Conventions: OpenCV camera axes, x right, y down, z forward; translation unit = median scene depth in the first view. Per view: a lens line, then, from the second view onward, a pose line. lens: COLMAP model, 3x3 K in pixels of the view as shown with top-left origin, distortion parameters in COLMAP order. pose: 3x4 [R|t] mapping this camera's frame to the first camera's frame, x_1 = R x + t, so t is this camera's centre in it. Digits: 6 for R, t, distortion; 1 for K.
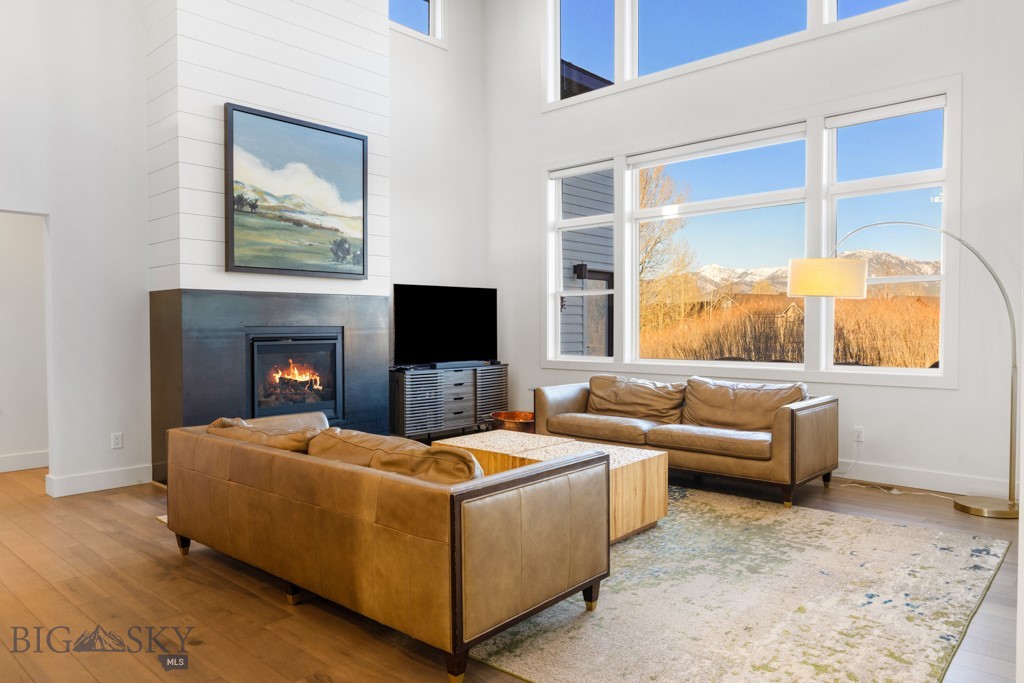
lens RADIAL K [[691.9, 0, 512.4], [0, 691.9, 338.9], [0, 0, 1]] dist [-0.007393, 0.002495]
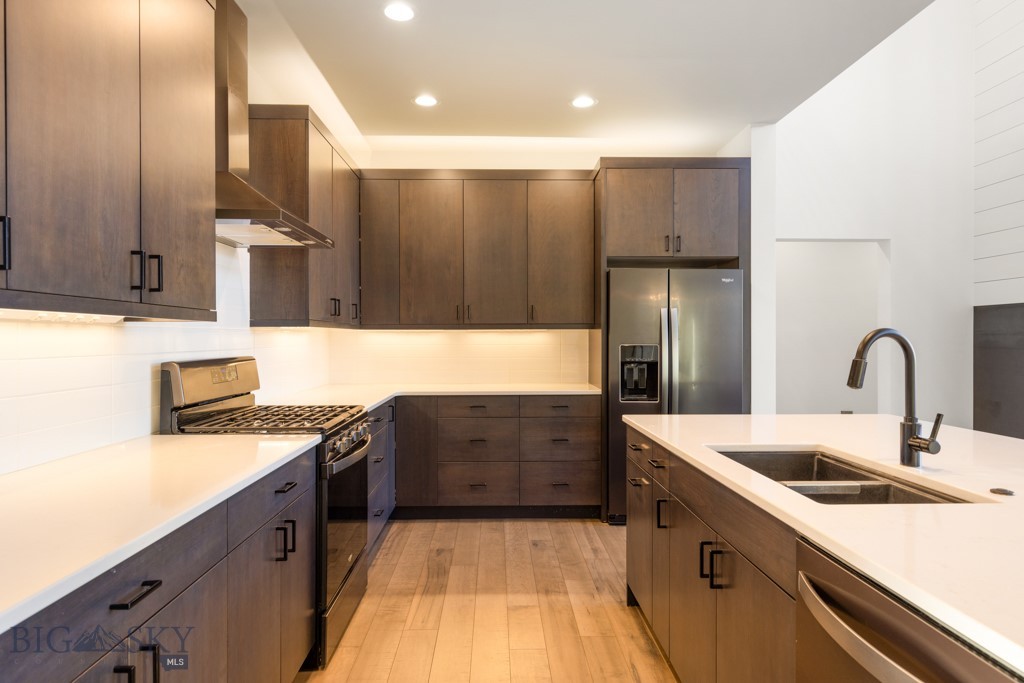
lens RADIAL K [[597.8, 0, 510.7], [0, 597.8, 341.0], [0, 0, 1]] dist [0.005141, -0.001137]
pose [[0.685697, 0.004680, -0.727872, -0.334470], [-0.015618, 0.999844, -0.008285, -0.000539], [0.727720, 0.017049, 0.685663, -0.080926]]
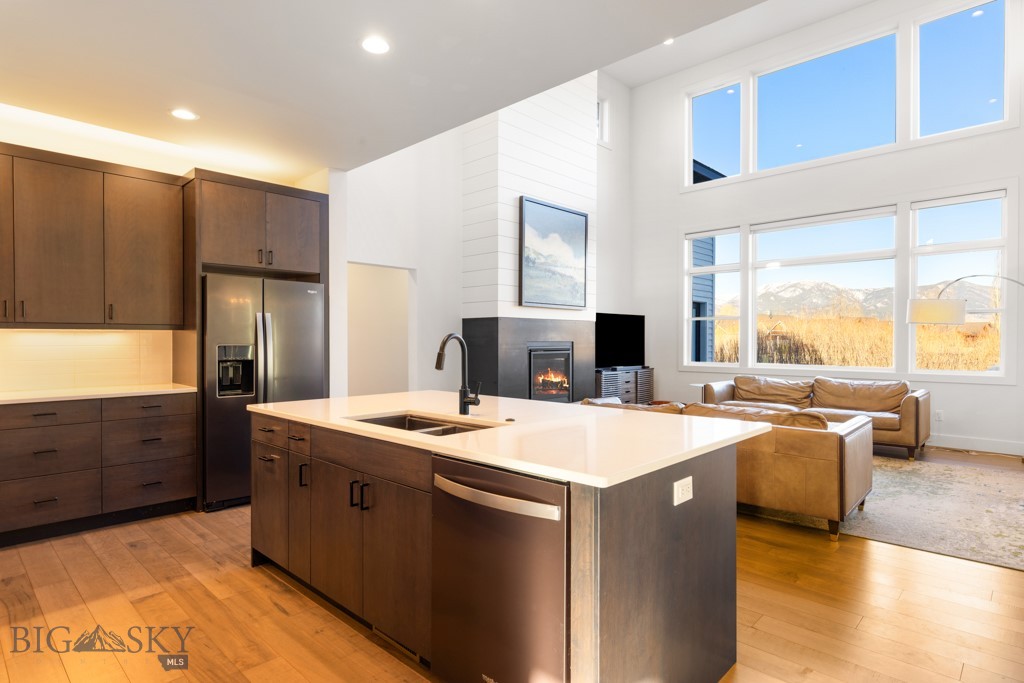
lens RADIAL K [[547.6, 0, 512.2], [0, 547.6, 343.2], [0, 0, 1]] dist [-0.001020, -0.000642]
pose [[0.999564, 0.003665, -0.029284, -0.360079], [-0.004060, 0.999901, -0.013441, 0.001618], [0.029232, 0.013554, 0.999481, -0.190997]]
